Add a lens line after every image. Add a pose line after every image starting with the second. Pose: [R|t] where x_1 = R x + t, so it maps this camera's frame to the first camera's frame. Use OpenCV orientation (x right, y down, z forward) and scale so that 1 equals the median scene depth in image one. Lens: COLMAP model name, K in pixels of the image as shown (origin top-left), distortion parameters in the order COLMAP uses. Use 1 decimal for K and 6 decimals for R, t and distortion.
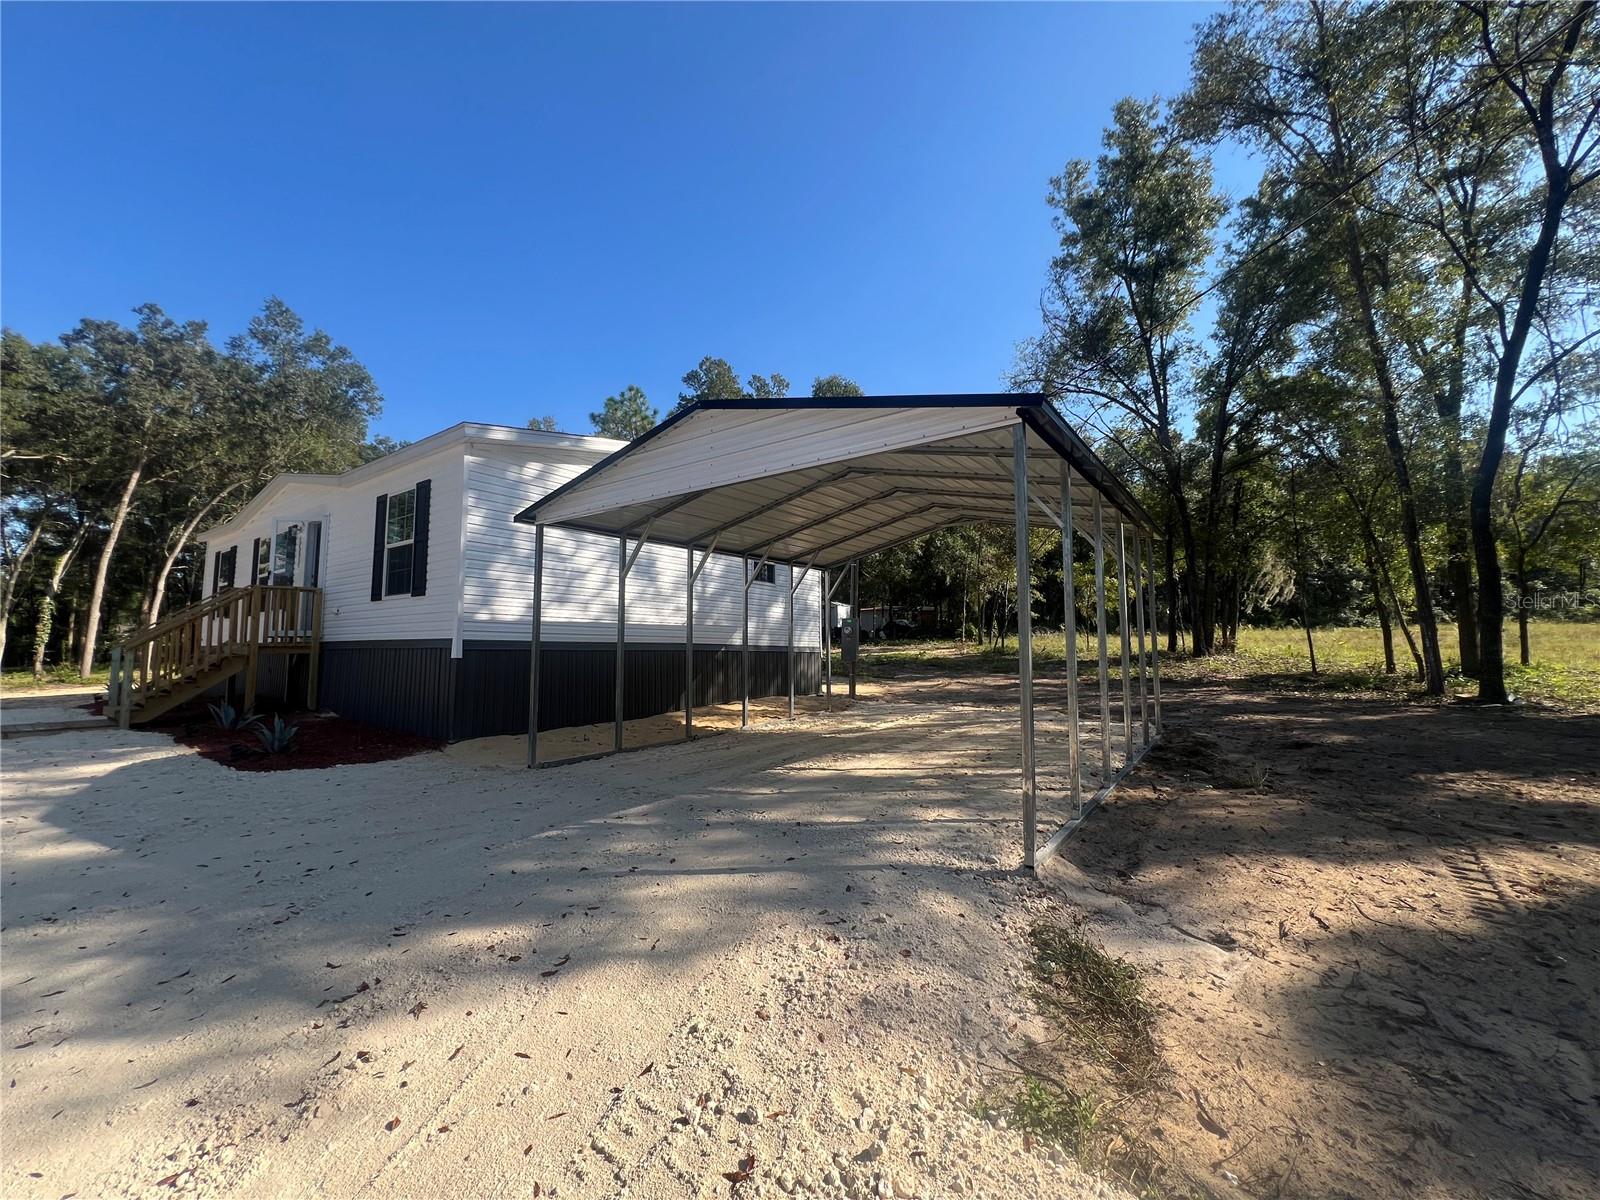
lens RADIAL K [[637.3, 0, 800.0], [0, 637.3, 600.0], [0, 0, 1]] dist [-0.001923, -0.000051]
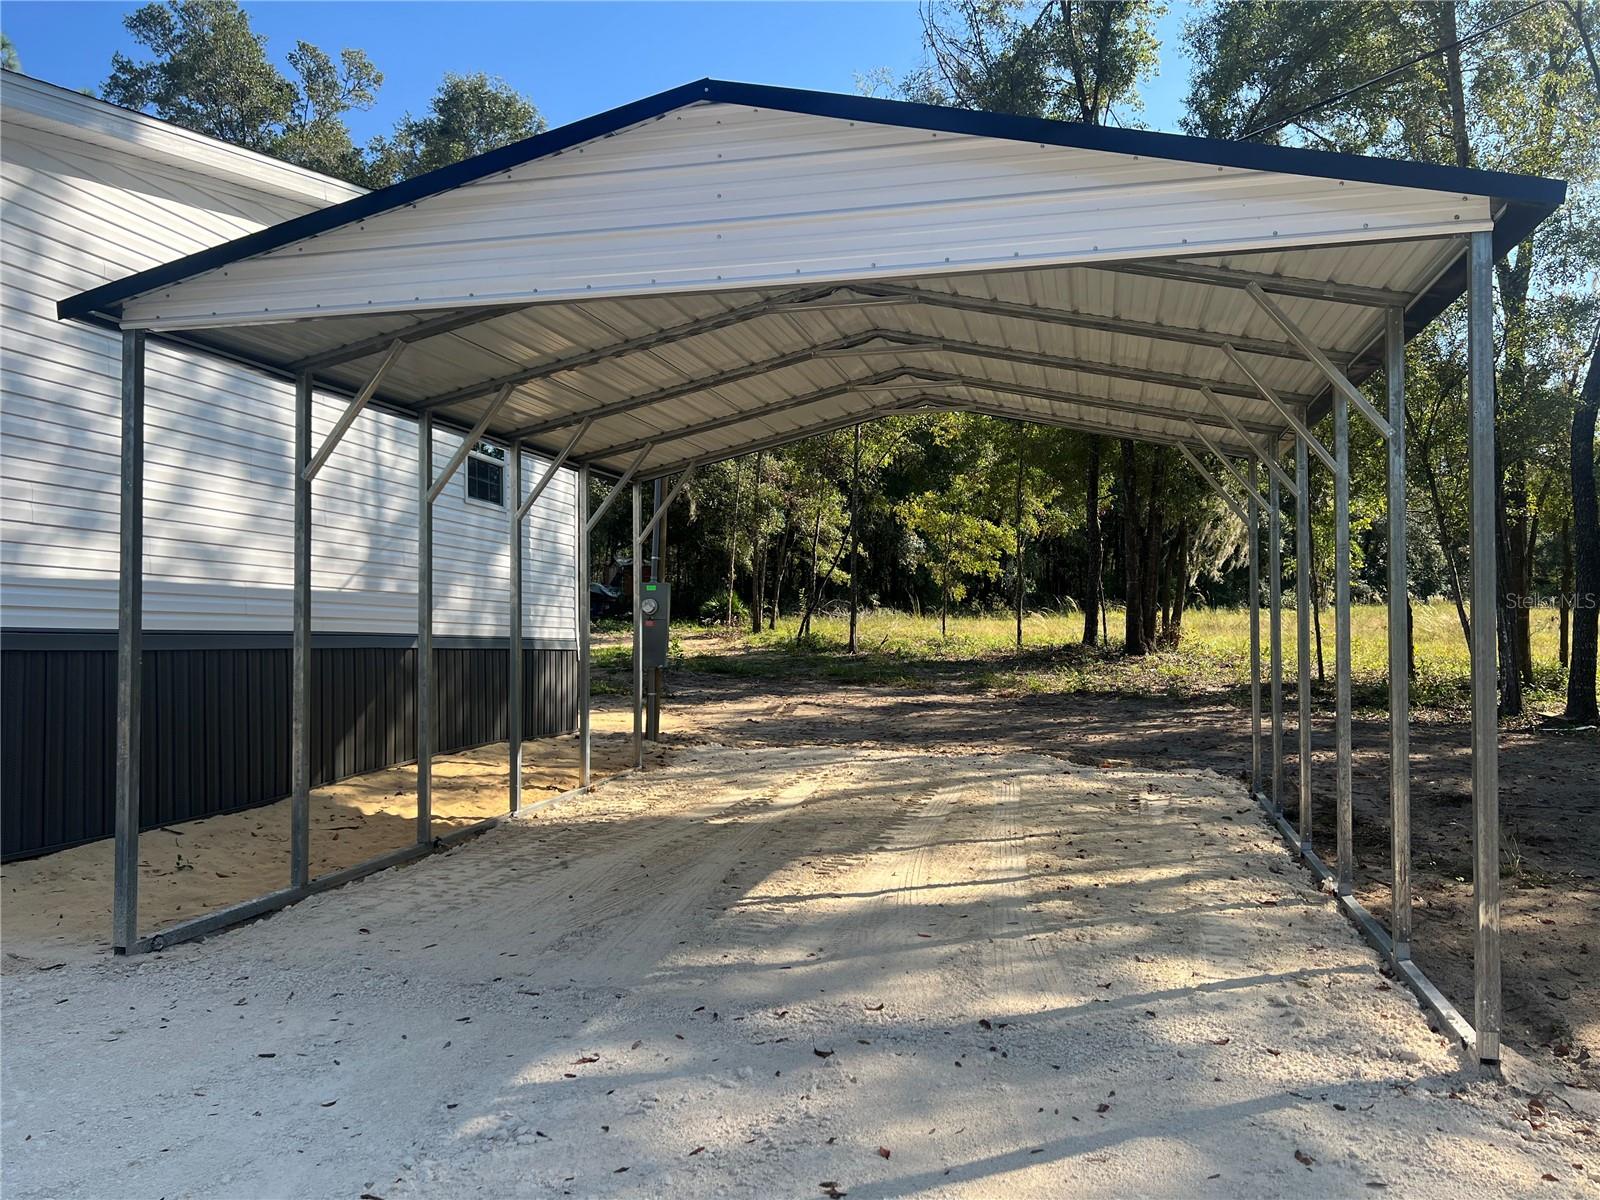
lens RADIAL K [[1196.3, 0, 800.0], [0, 1196.3, 600.0], [0, 0, 1]] dist [0.077670, -0.083857]
pose [[0.923938, 0.015128, 0.382244, -0.167232], [-0.033056, 0.998638, 0.040378, 0.001126], [-0.381112, -0.049942, 0.923179, 0.081326]]
